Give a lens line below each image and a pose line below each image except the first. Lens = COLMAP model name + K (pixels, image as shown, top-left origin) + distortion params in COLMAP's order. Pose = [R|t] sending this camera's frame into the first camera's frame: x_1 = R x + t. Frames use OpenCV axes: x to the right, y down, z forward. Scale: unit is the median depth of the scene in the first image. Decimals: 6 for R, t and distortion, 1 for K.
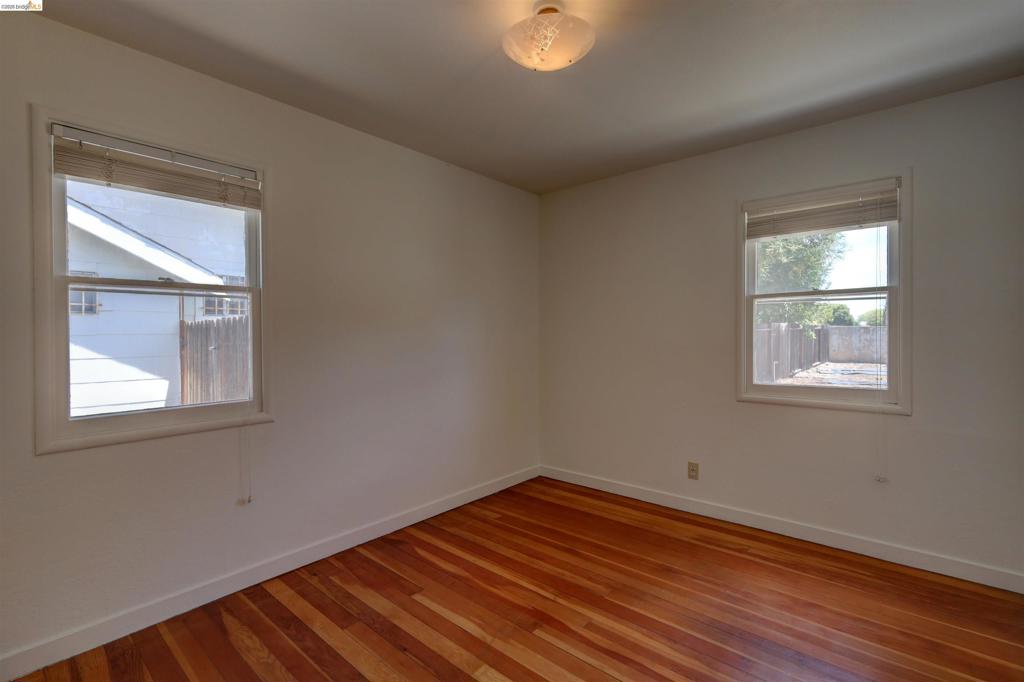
lens RADIAL K [[470.5, 0, 514.7], [0, 470.5, 337.5], [0, 0, 1]] dist [-0.006903, -0.000262]
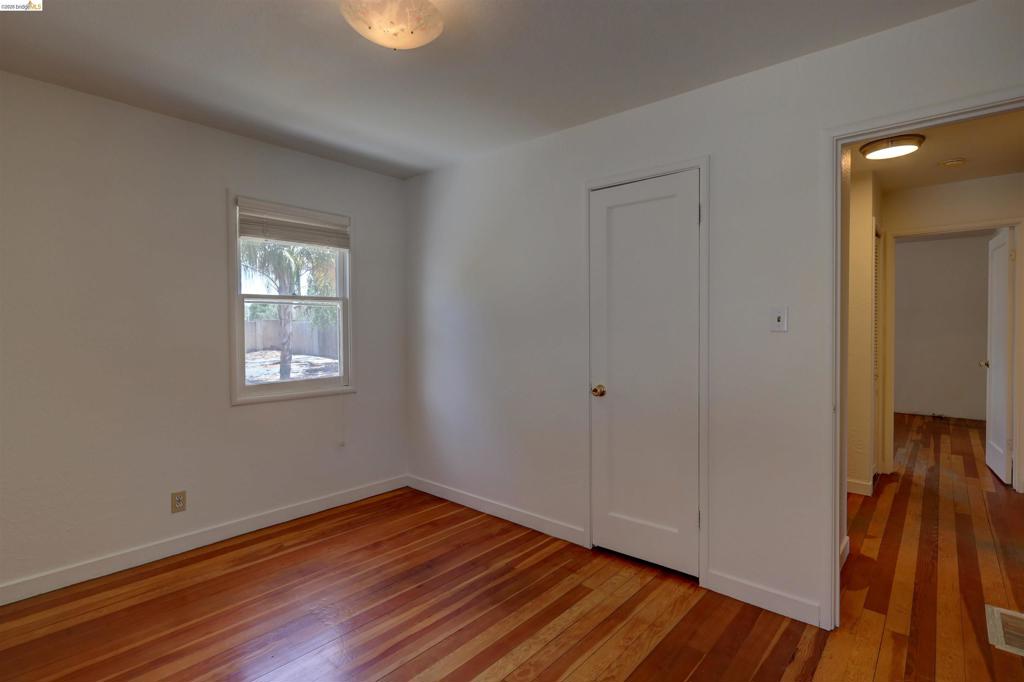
lens RADIAL K [[497.2, 0, 515.3], [0, 497.2, 337.3], [0, 0, 1]] dist [-0.004575, -0.000486]
pose [[-0.006962, -0.012043, 0.999903, -0.573987], [0.014417, 0.999822, 0.012143, -0.006182], [-0.999872, 0.014500, -0.006787, 0.489680]]
